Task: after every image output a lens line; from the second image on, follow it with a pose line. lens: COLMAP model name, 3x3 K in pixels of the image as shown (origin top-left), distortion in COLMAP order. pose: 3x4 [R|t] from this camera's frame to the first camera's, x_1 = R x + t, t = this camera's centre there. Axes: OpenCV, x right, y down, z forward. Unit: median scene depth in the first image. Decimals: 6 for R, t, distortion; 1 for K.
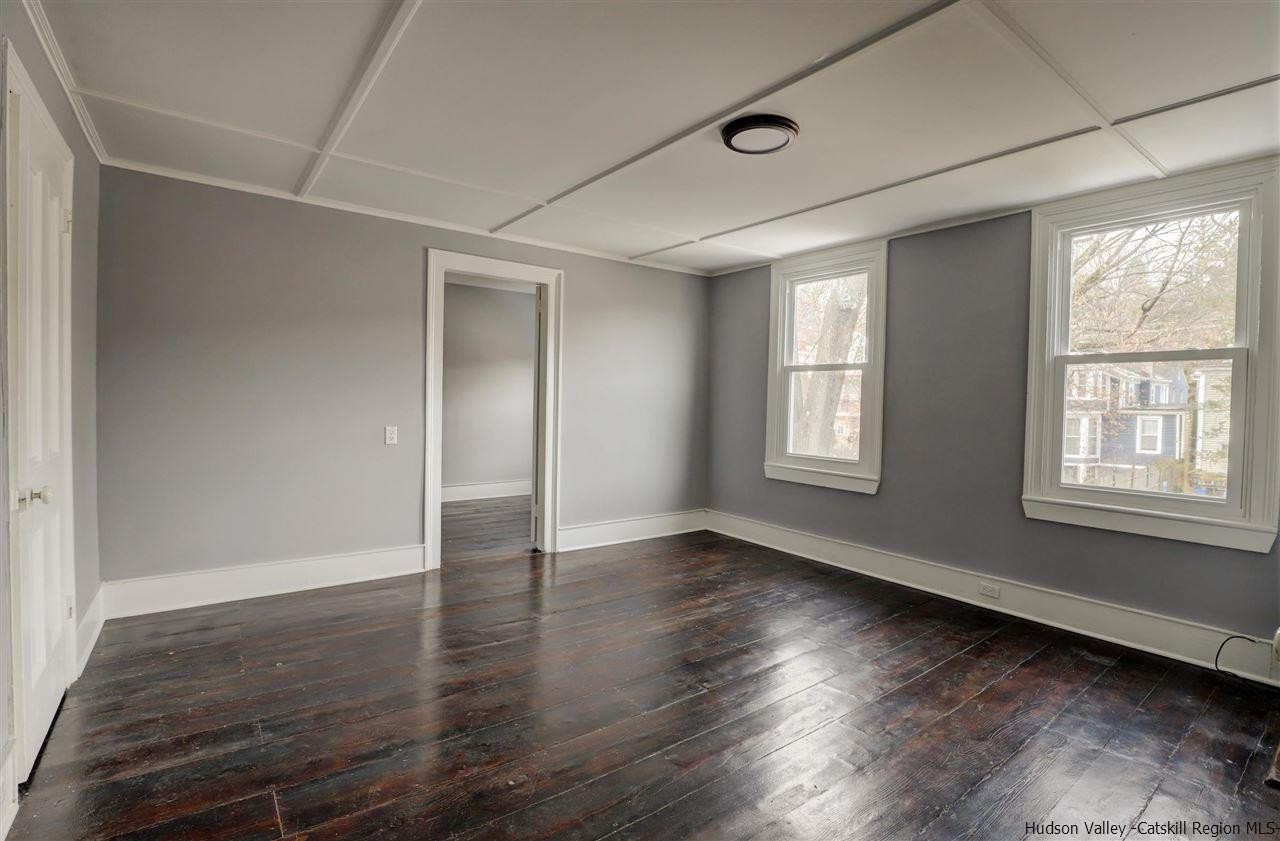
lens RADIAL K [[589.6, 0, 640.0], [0, 589.6, 420.5], [0, 0, 1]] dist [0.000528, 0.000115]
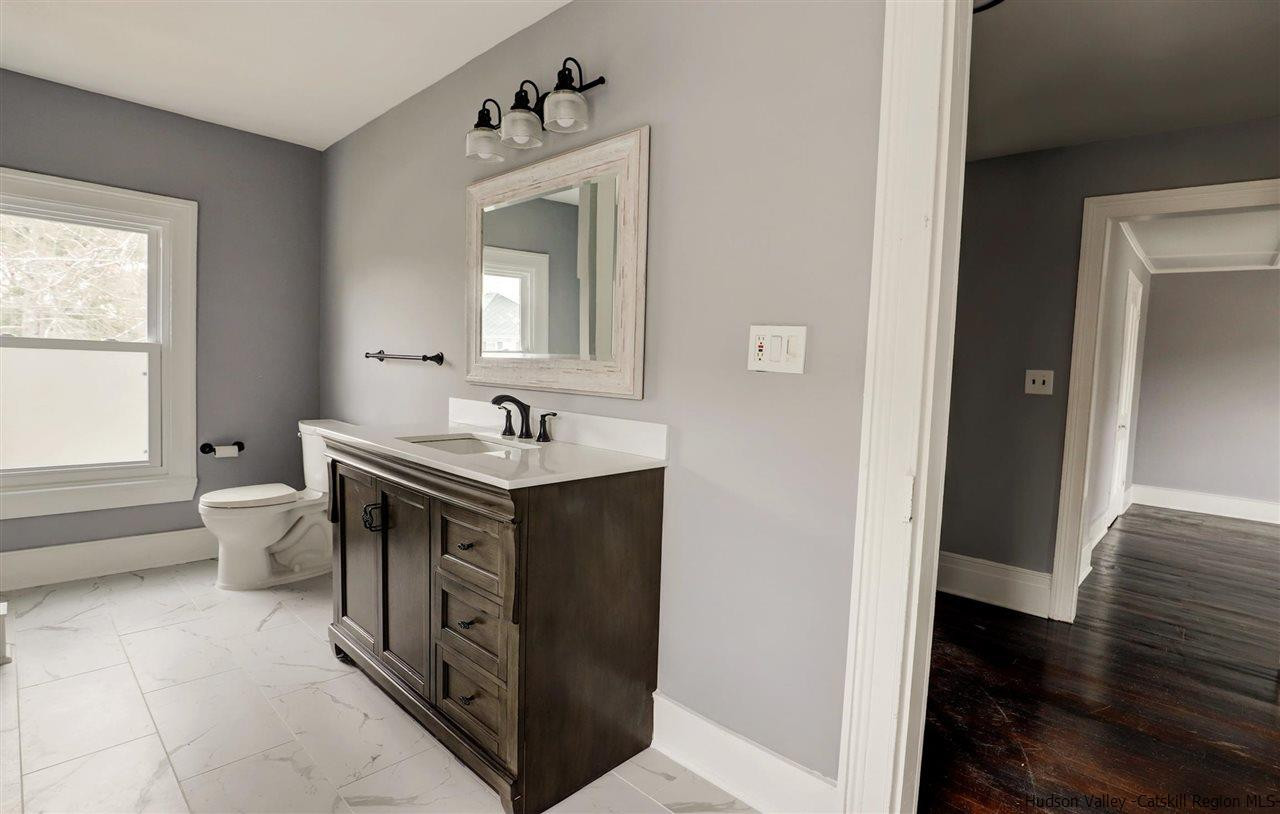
lens RADIAL K [[617.0, 0, 640.0], [0, 617.0, 407.0], [0, 0, 1]] dist [-0.002661, -0.001458]
pose [[0.167695, 0.049818, -0.984579, 0.969119], [-0.061738, 0.997293, 0.039946, 0.033264], [0.983904, 0.054087, 0.170317, -1.153919]]
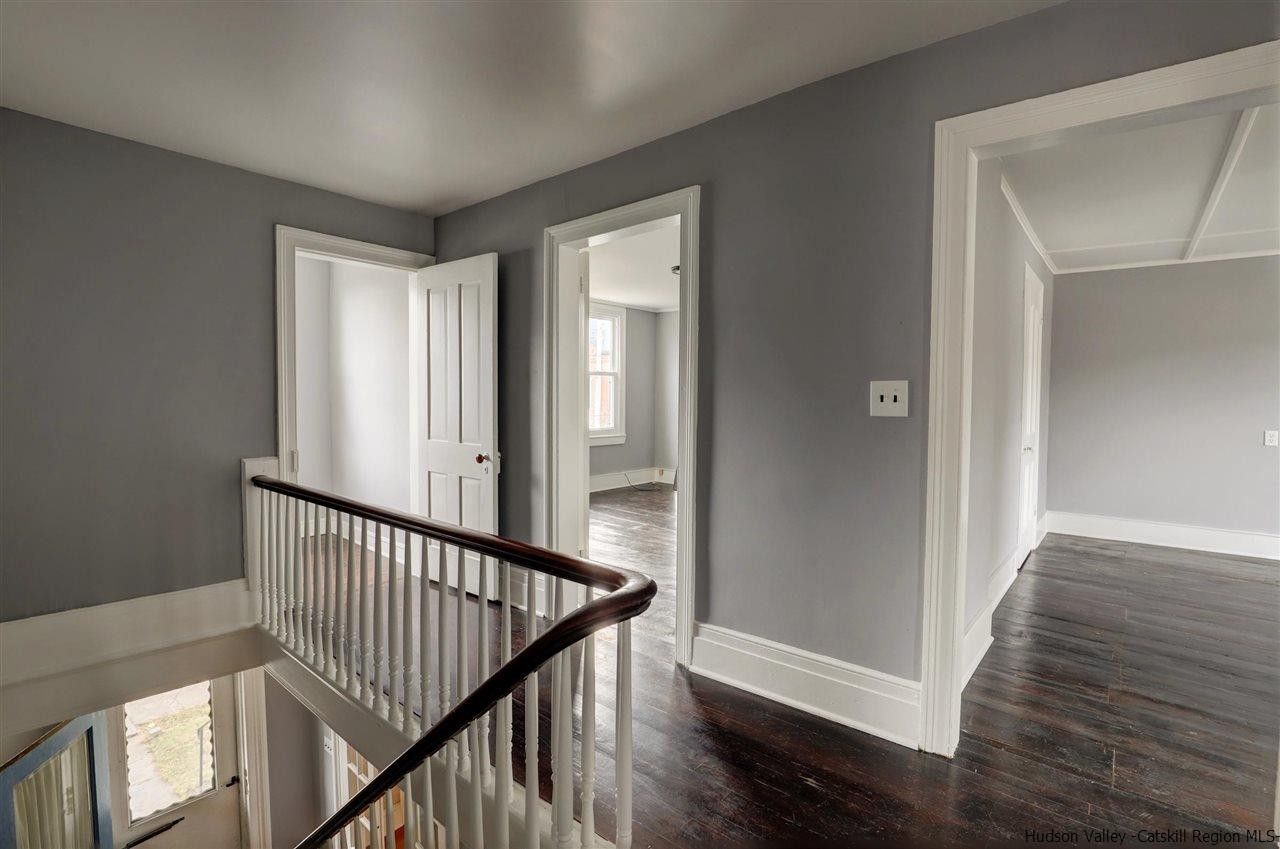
lens RADIAL K [[577.2, 0, 640.0], [0, 577.2, 424.5], [0, 0, 1]] dist [-0.010431, 0.000059]
pose [[0.217365, 0.019304, -0.975899, 0.586591], [-0.023364, 0.999621, 0.014569, 0.015716], [0.975811, 0.019634, 0.217734, -0.672863]]
